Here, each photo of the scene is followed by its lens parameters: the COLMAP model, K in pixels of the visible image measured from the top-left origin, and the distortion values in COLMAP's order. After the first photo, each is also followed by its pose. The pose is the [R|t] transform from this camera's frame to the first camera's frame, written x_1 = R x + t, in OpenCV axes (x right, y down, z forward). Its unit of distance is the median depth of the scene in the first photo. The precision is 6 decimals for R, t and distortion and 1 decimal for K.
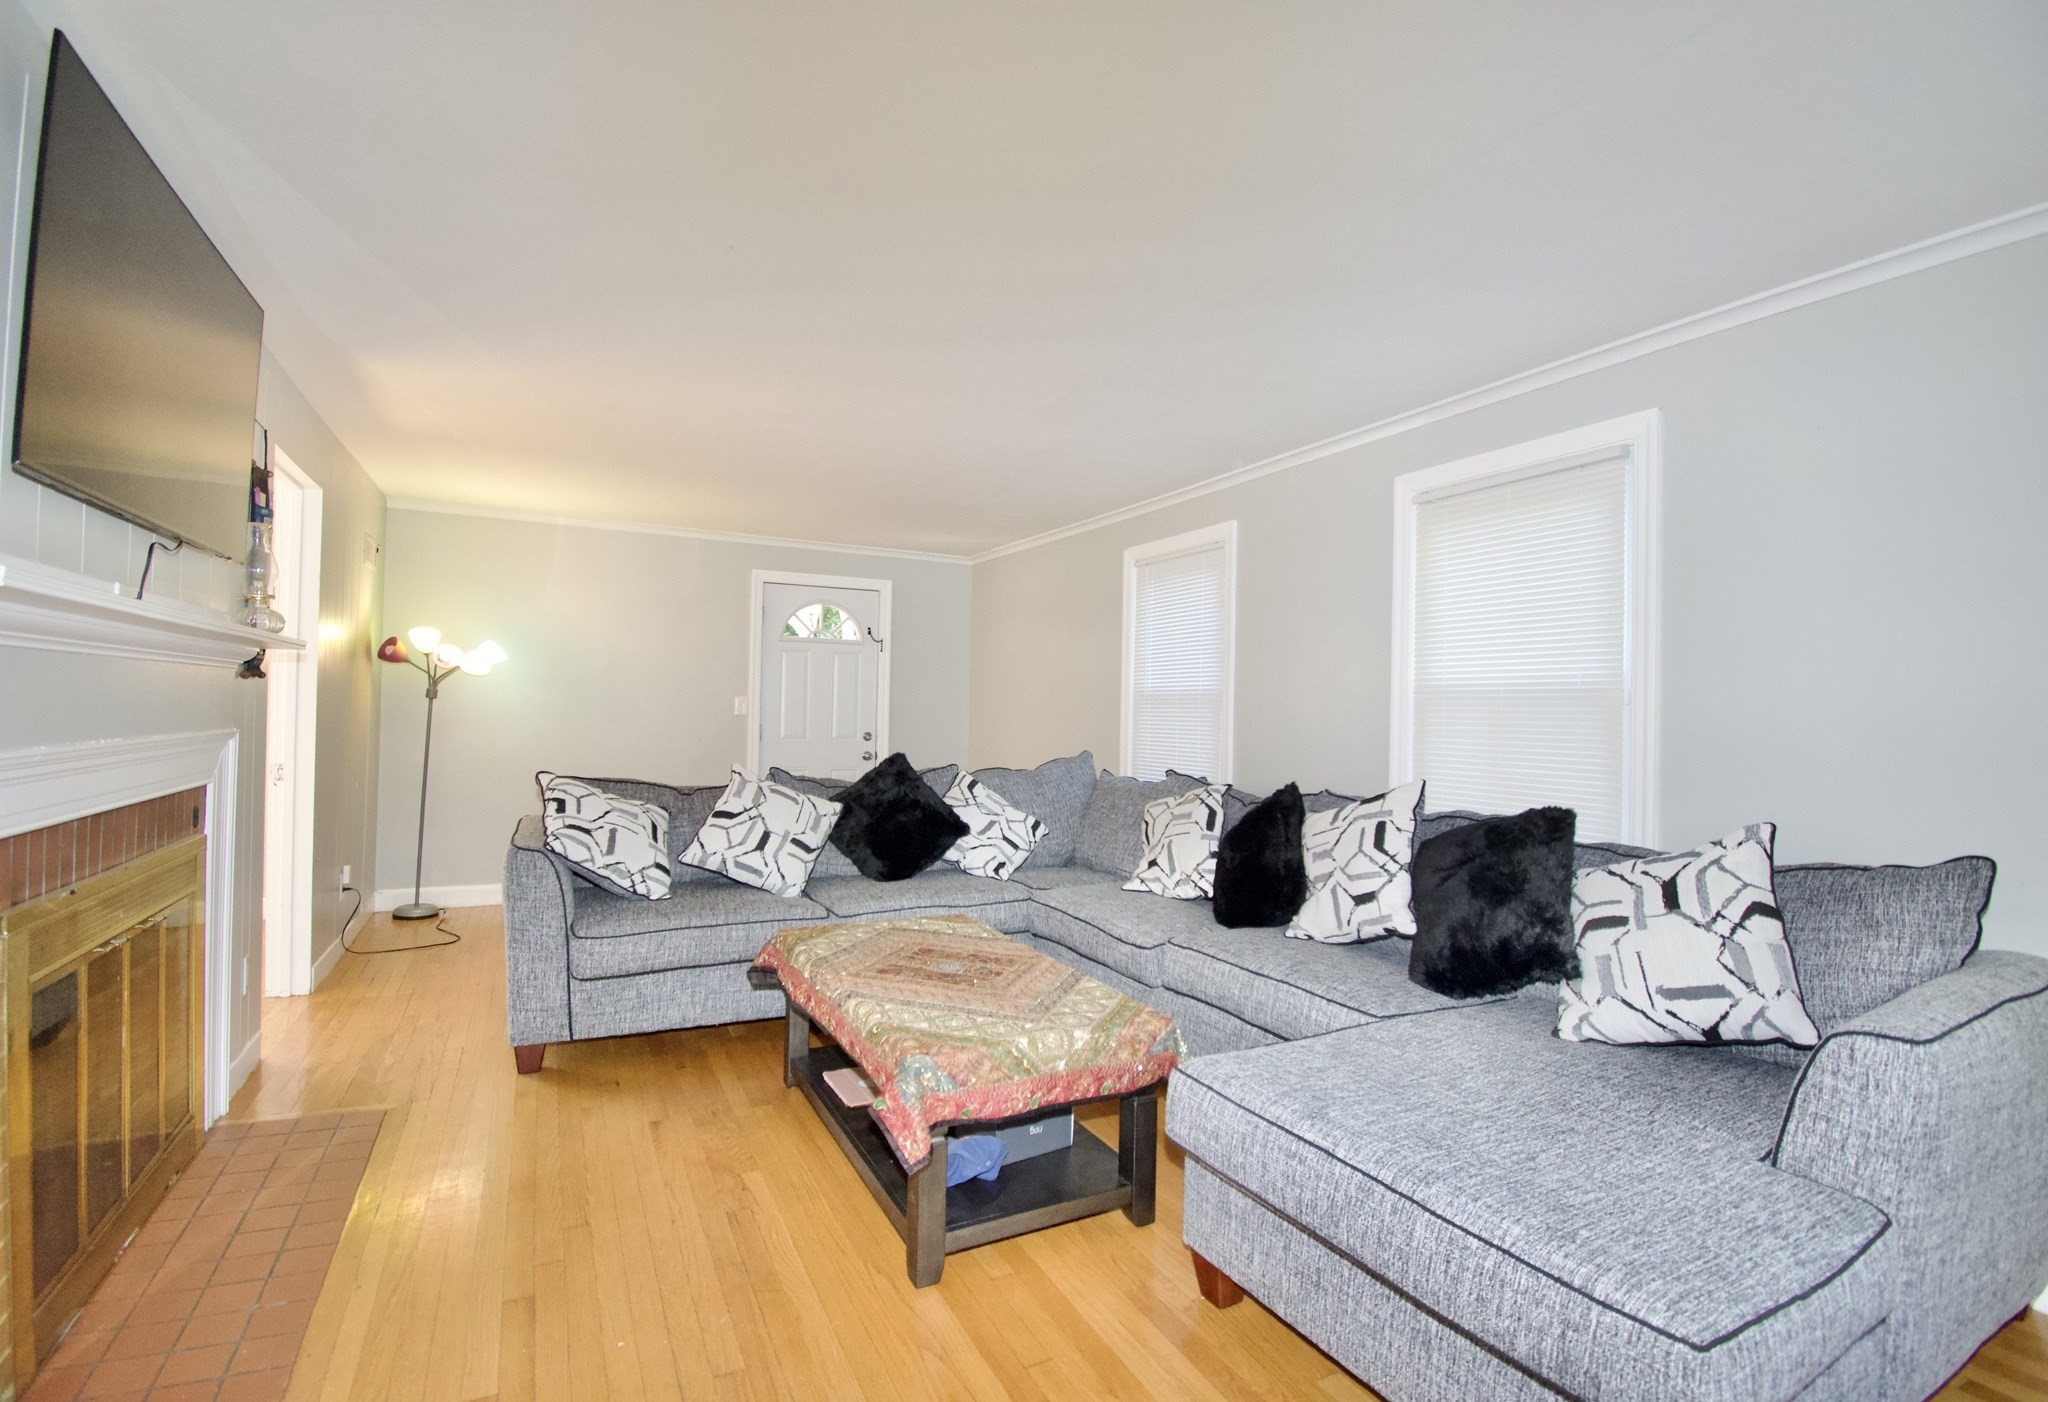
lens RADIAL K [[919.4, 0, 1012.2], [0, 919.4, 701.5], [0, 0, 1]] dist [-0.010107, -0.004404]
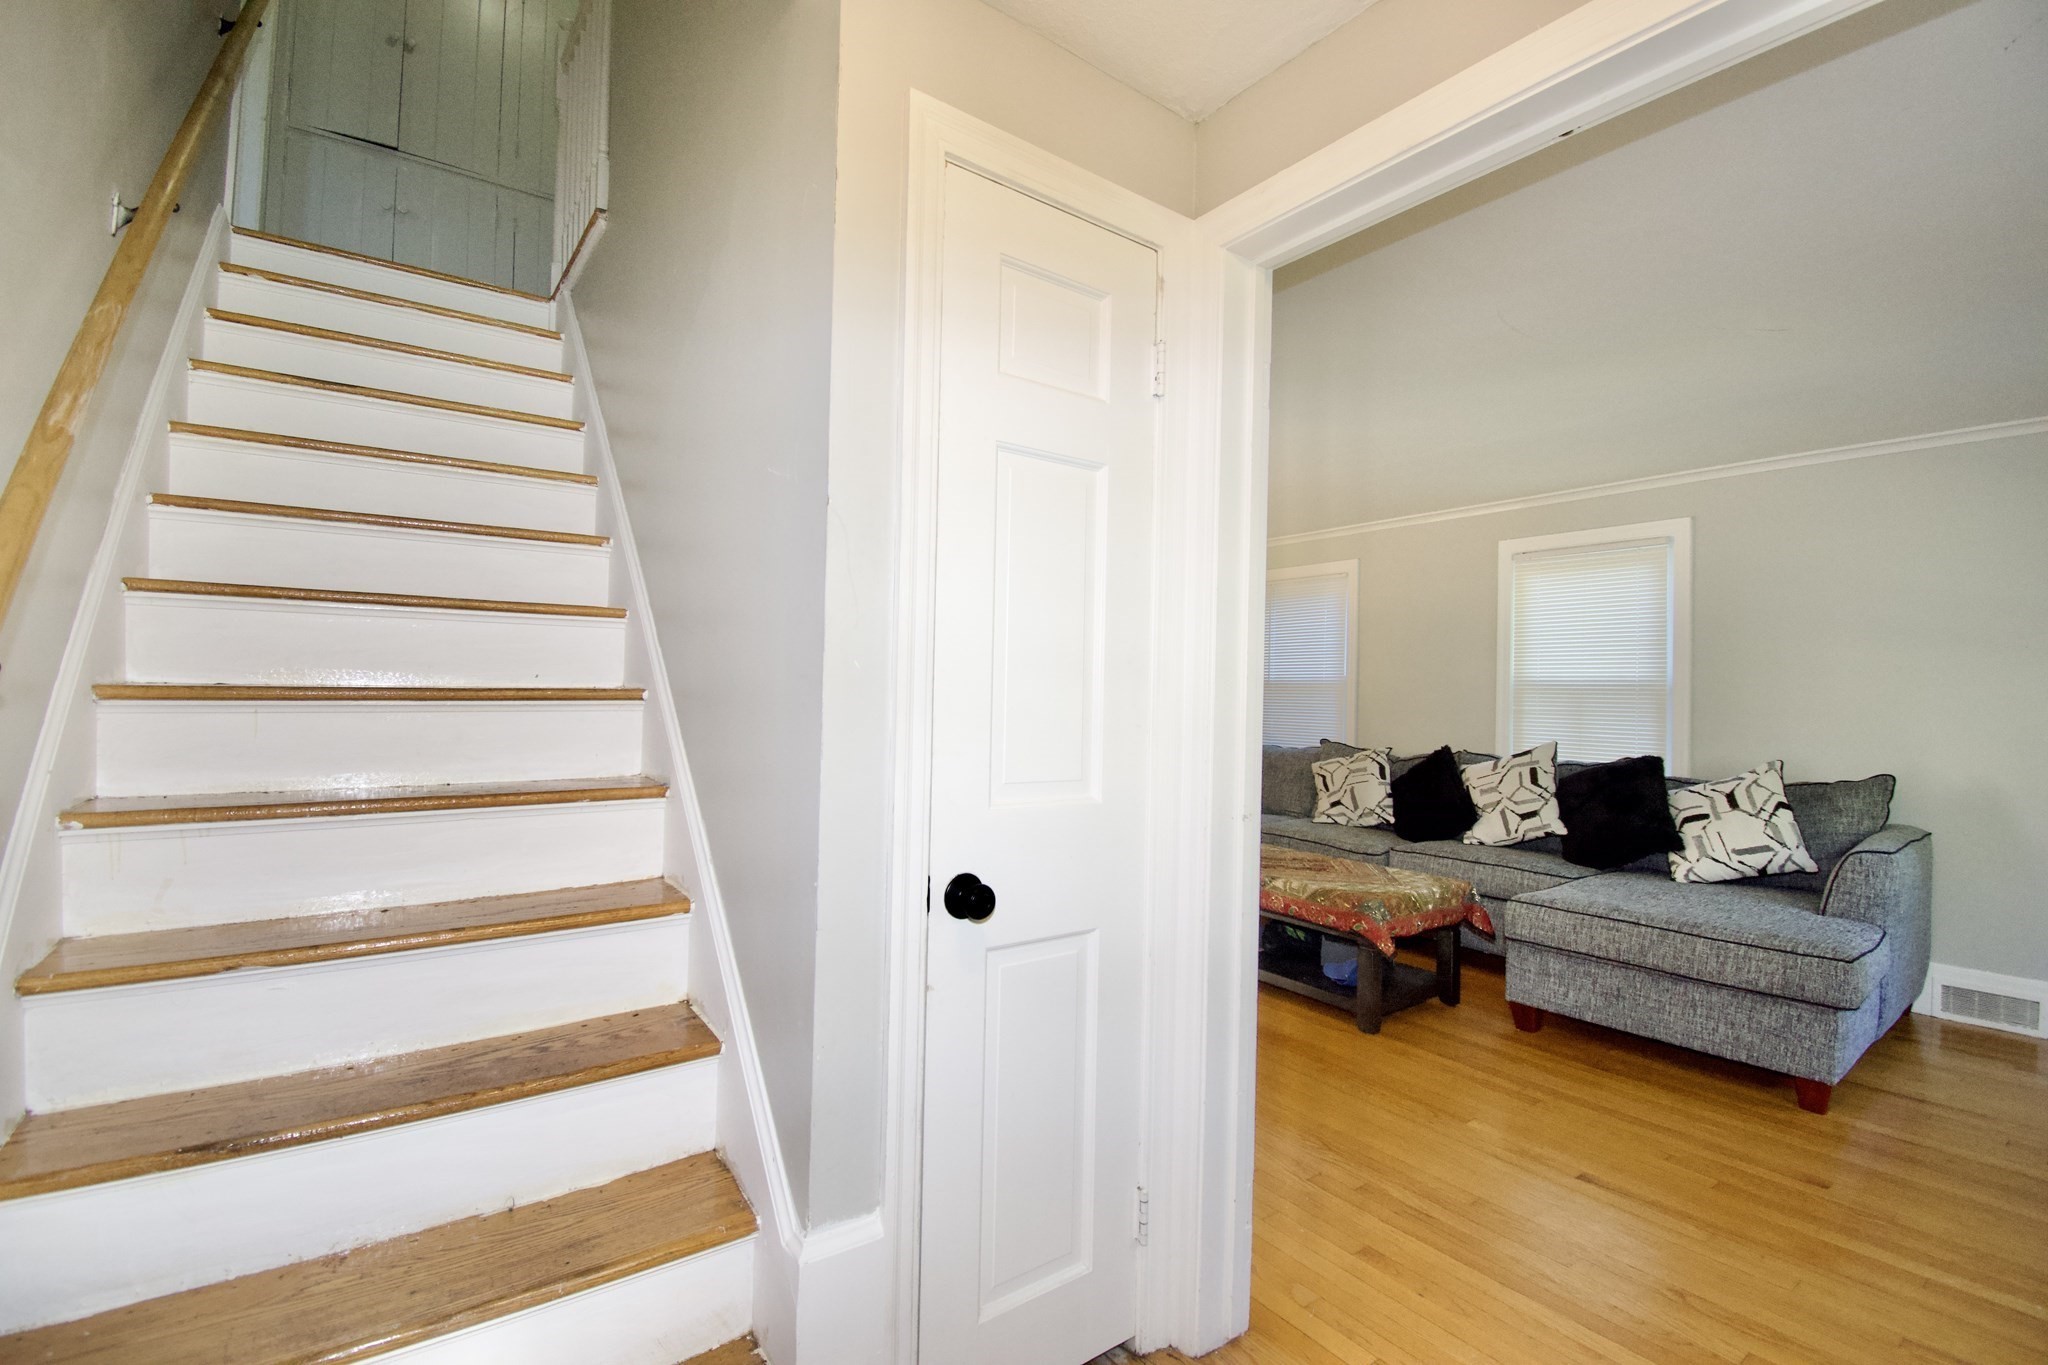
lens RADIAL K [[896.4, 0, 1035.6], [0, 896.4, 694.9], [0, 0, 1]] dist [0.001377, -0.015943]
pose [[0.985208, 0.001804, 0.171356, -0.609151], [-0.004039, 0.999911, 0.012697, -0.010096], [-0.171317, -0.013201, 0.985127, -0.325852]]
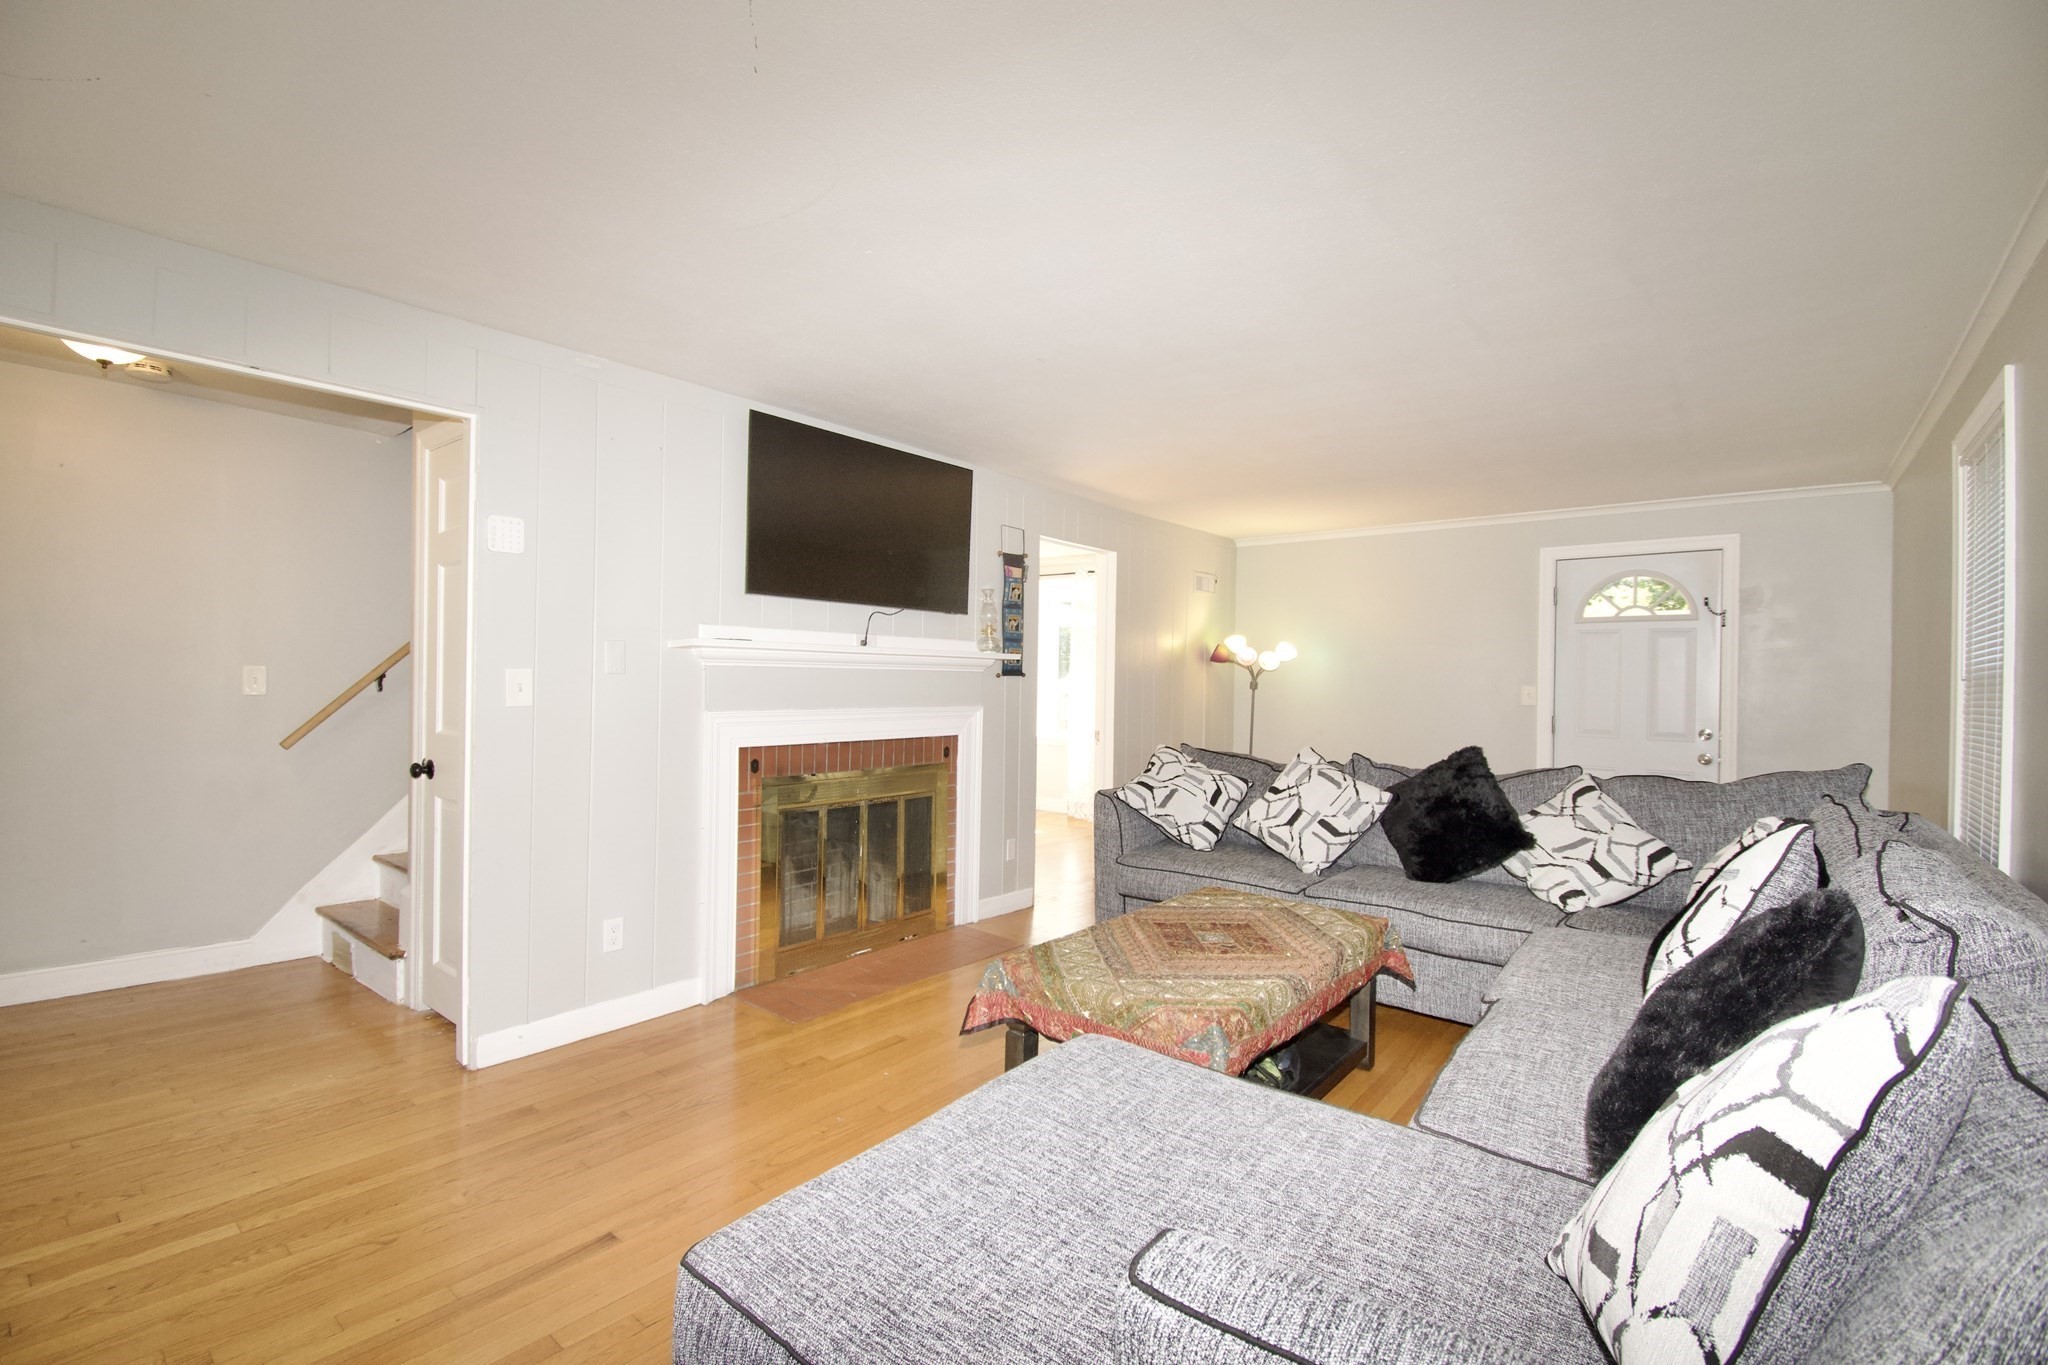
lens RADIAL K [[896.4, 0, 1017.5], [0, 896.4, 683.0], [0, 0, 1]] dist [0.001377, -0.015943]
pose [[0.398767, -0.011001, -0.916986, 0.643744], [-0.000811, 0.999923, -0.012349, 0.006060], [0.917052, 0.005668, 0.398728, 0.304024]]
